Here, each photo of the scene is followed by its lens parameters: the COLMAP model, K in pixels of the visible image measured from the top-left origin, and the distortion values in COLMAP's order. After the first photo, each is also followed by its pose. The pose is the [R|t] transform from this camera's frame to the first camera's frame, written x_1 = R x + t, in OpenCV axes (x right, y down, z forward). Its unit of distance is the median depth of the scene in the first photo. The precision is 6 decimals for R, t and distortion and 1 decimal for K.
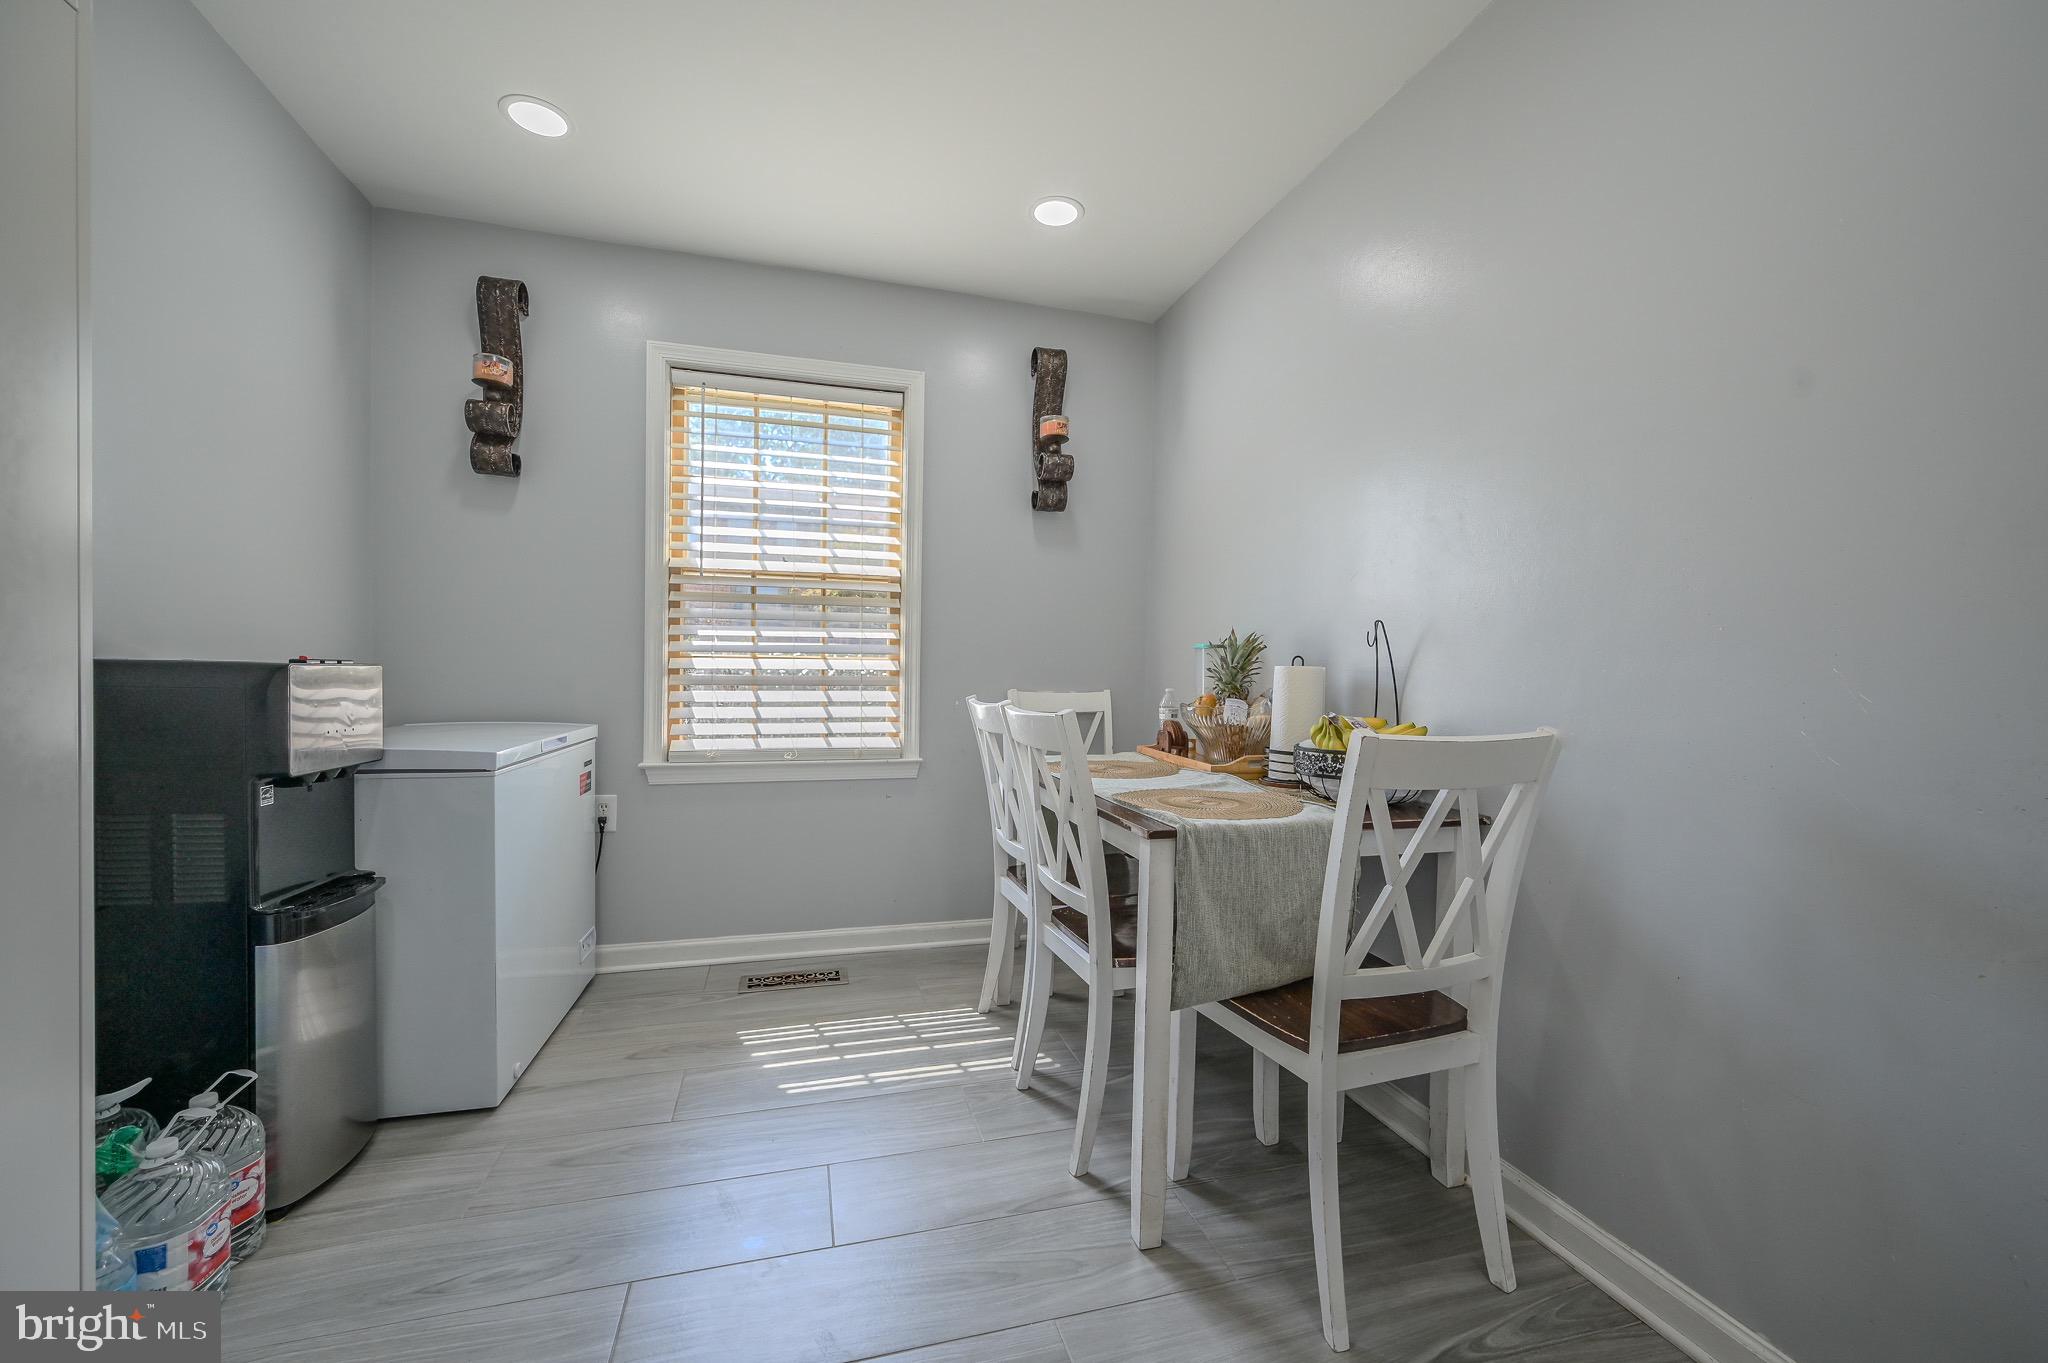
lens RADIAL K [[826.3, 0, 1024.0], [0, 826.3, 681.5], [0, 0, 1]] dist [-0.000754, 0.000219]
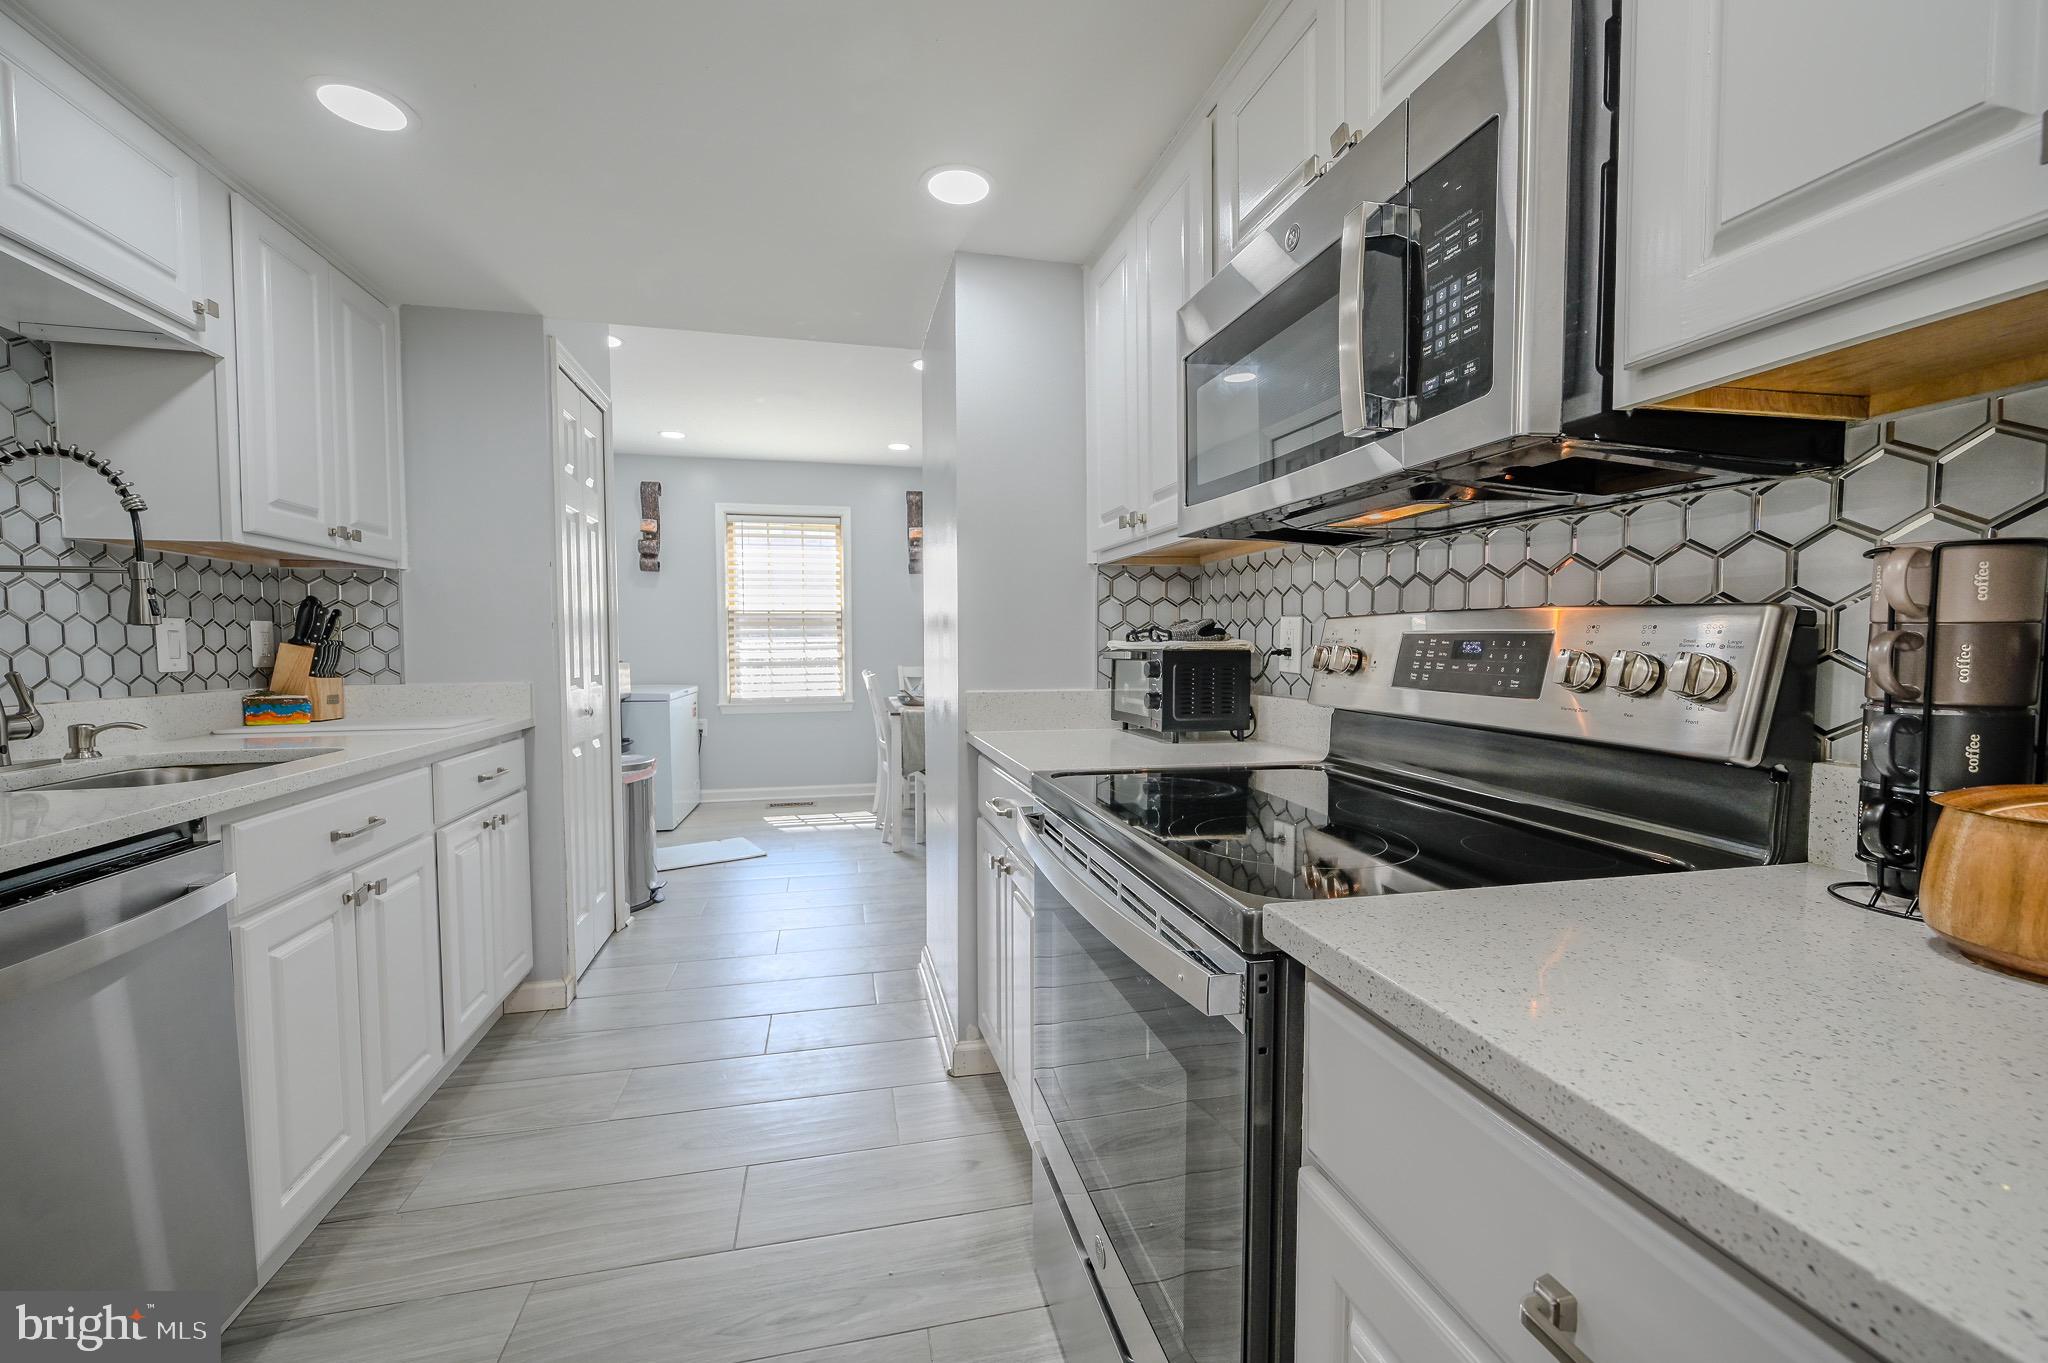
lens RADIAL K [[826.3, 0, 1024.0], [0, 826.3, 681.5], [0, 0, 1]] dist [-0.000754, 0.000219]
pose [[0.997601, -0.011250, -0.068303, 0.451938], [0.014325, 0.998898, 0.044703, -0.039916], [0.067725, -0.045574, 0.996663, -1.028348]]
